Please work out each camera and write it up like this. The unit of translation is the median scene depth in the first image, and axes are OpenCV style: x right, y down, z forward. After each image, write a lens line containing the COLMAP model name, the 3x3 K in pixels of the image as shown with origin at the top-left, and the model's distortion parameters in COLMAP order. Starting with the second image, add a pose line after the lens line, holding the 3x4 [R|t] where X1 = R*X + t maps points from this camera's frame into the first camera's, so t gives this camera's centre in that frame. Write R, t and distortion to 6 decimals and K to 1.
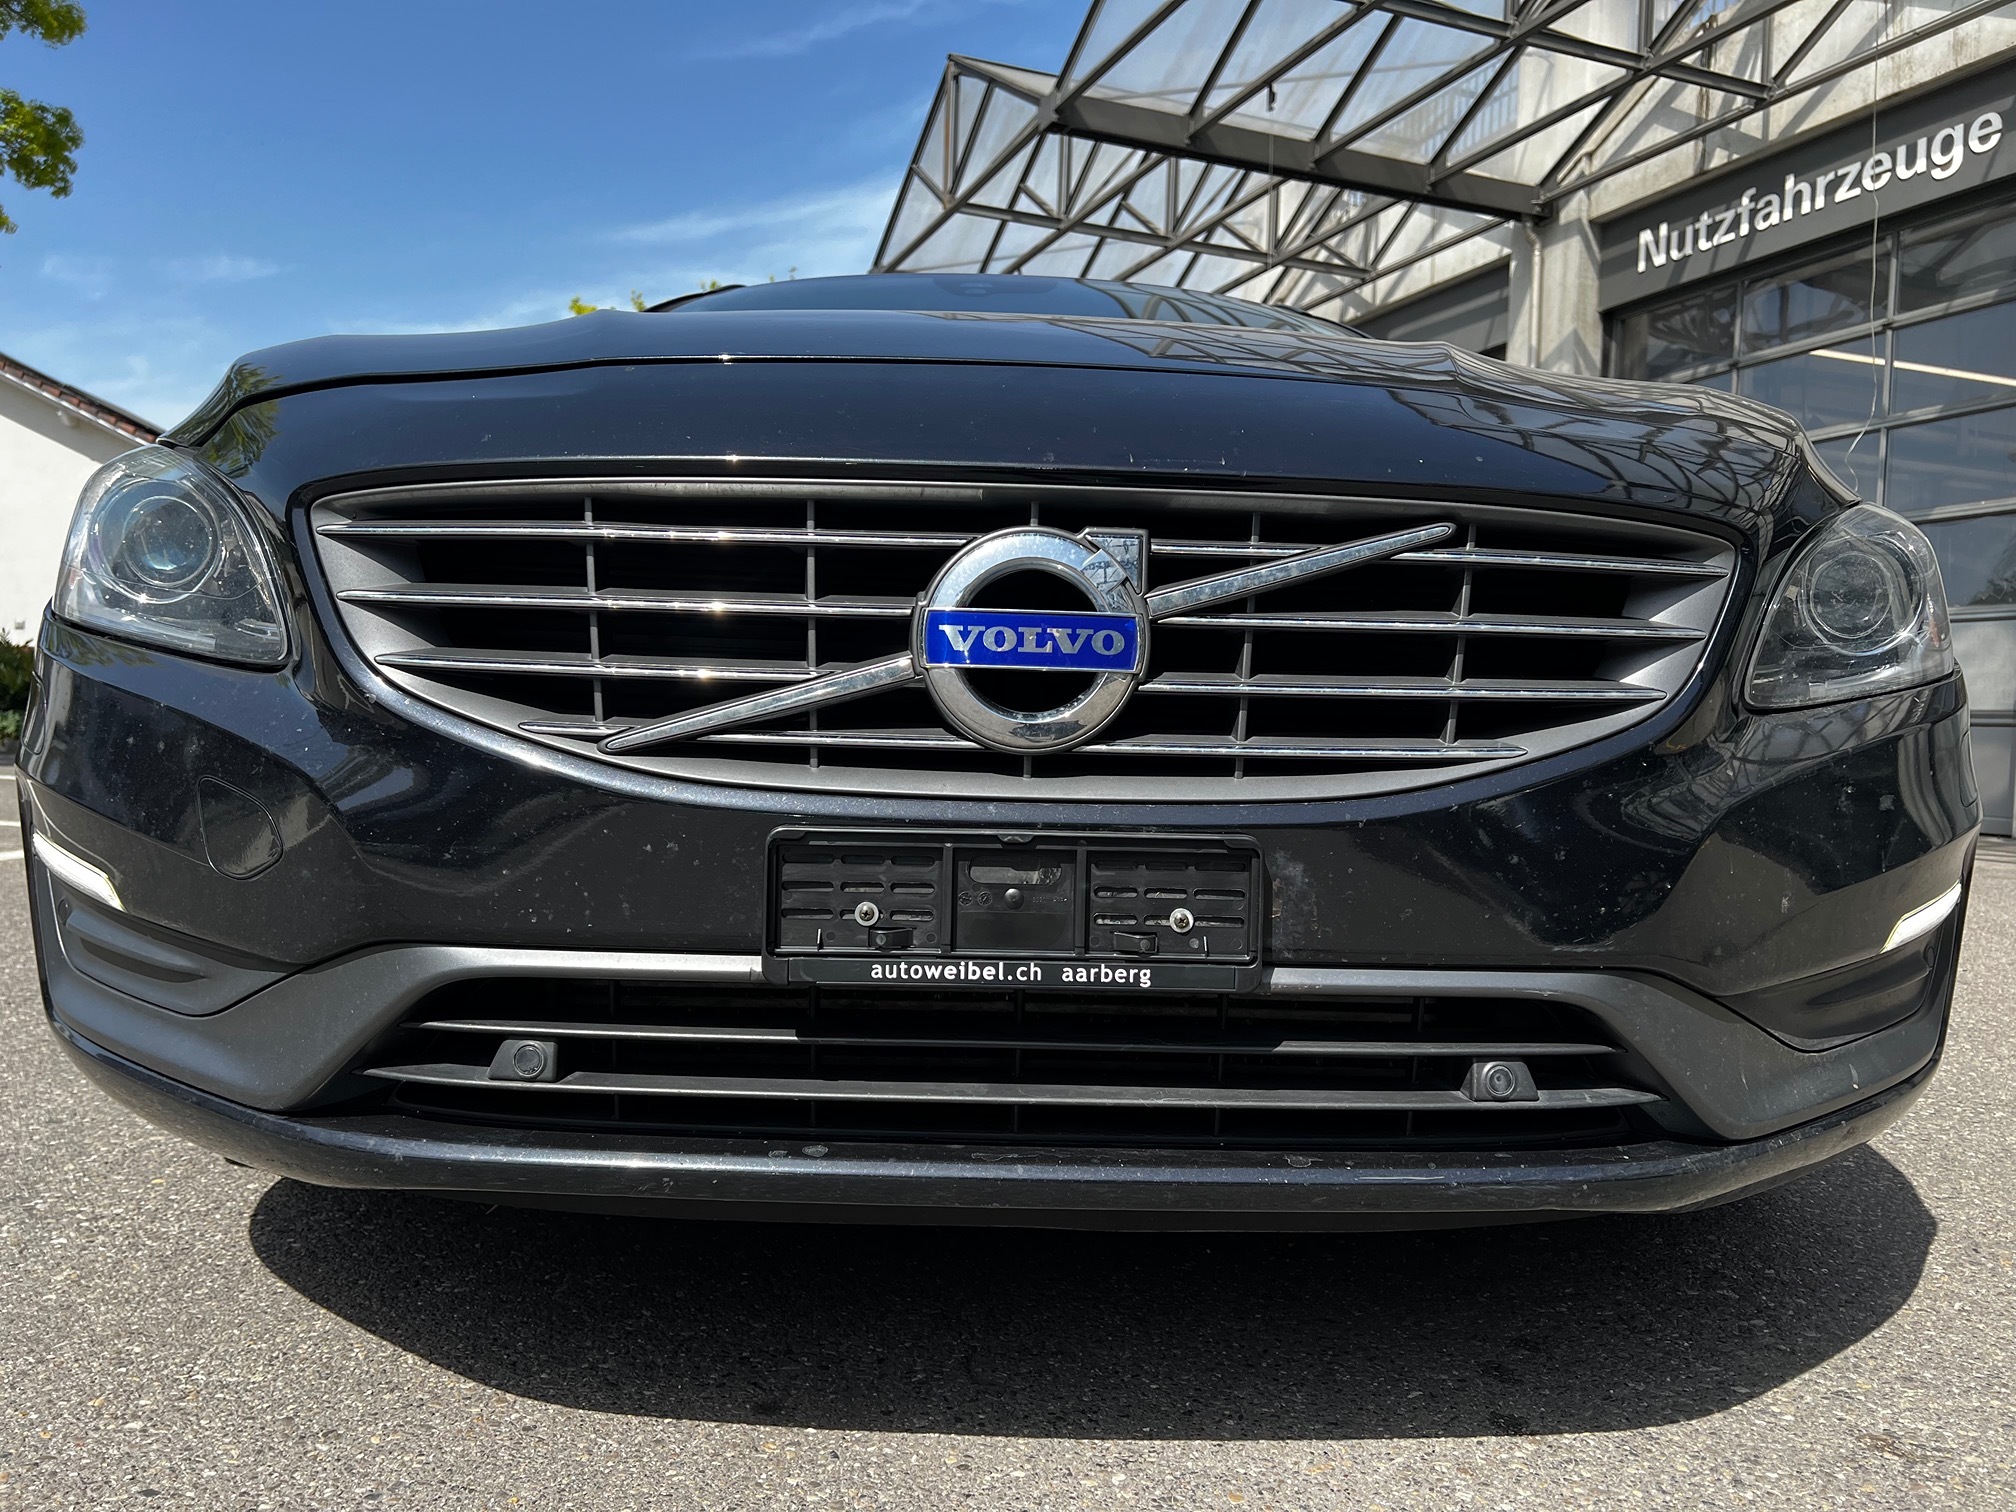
lens RADIAL K [[1501.4, 0, 1008.0], [0, 1501.4, 756.0], [0, 0, 1]] dist [0.060087, -0.076246]
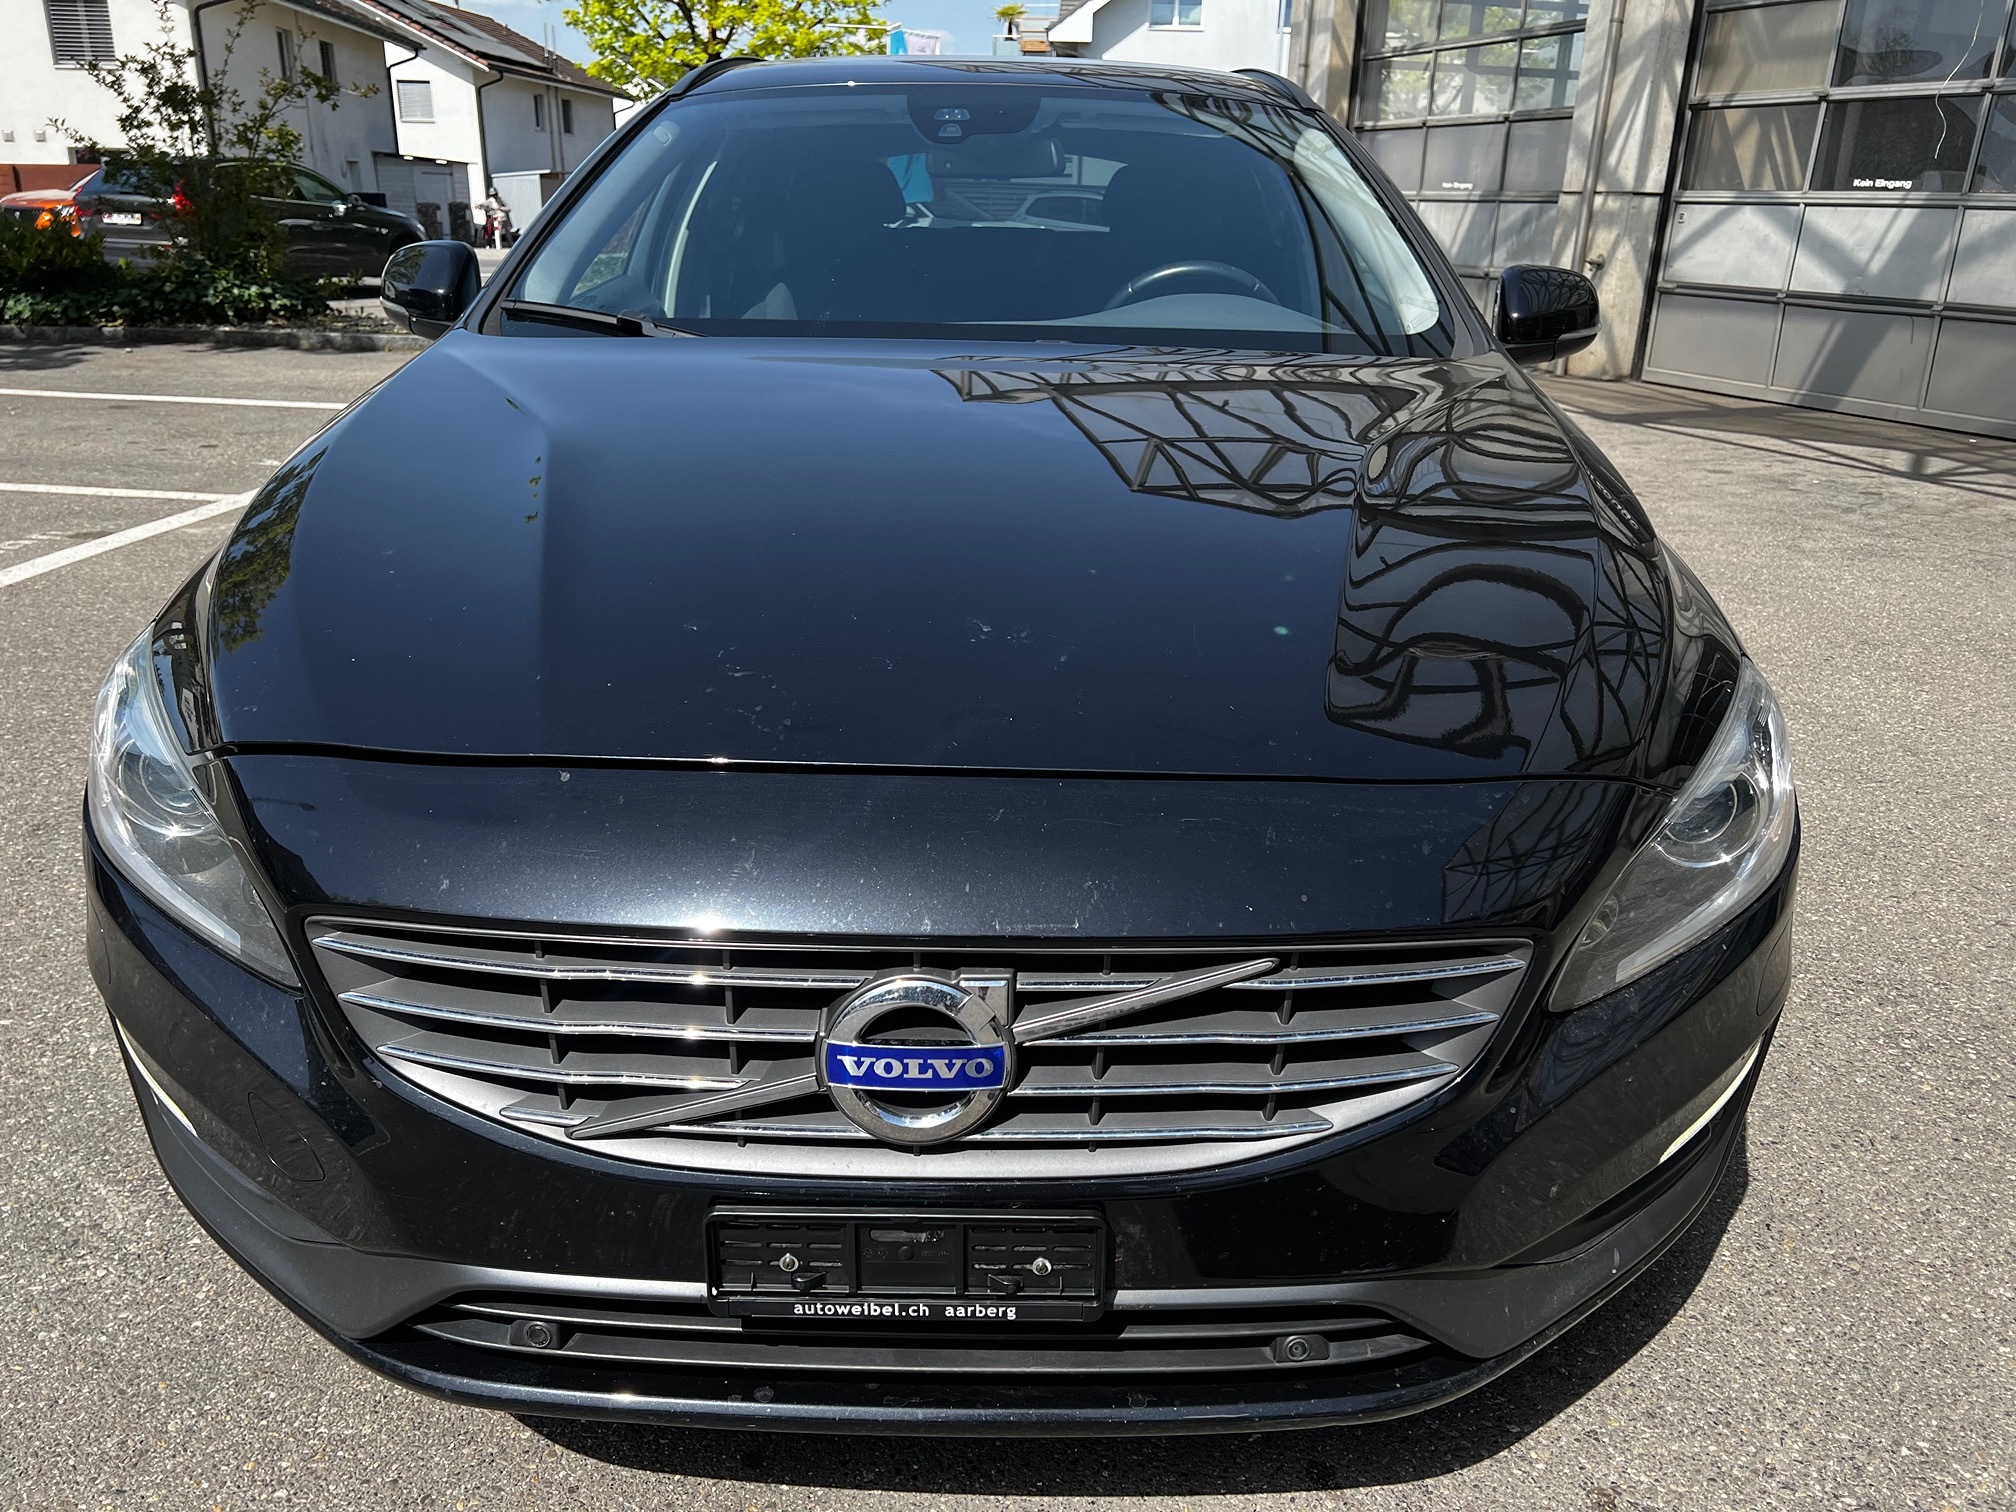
lens RADIAL K [[1510.6, 0, 1015.5], [0, 1510.6, 749.6], [0, 0, 1]] dist [0.039445, -0.049733]
pose [[0.999568, 0.001036, -0.029363, 0.129002], [0.008591, 0.945399, 0.325803, -0.698961], [0.028097, -0.325915, 0.944982, -0.046629]]
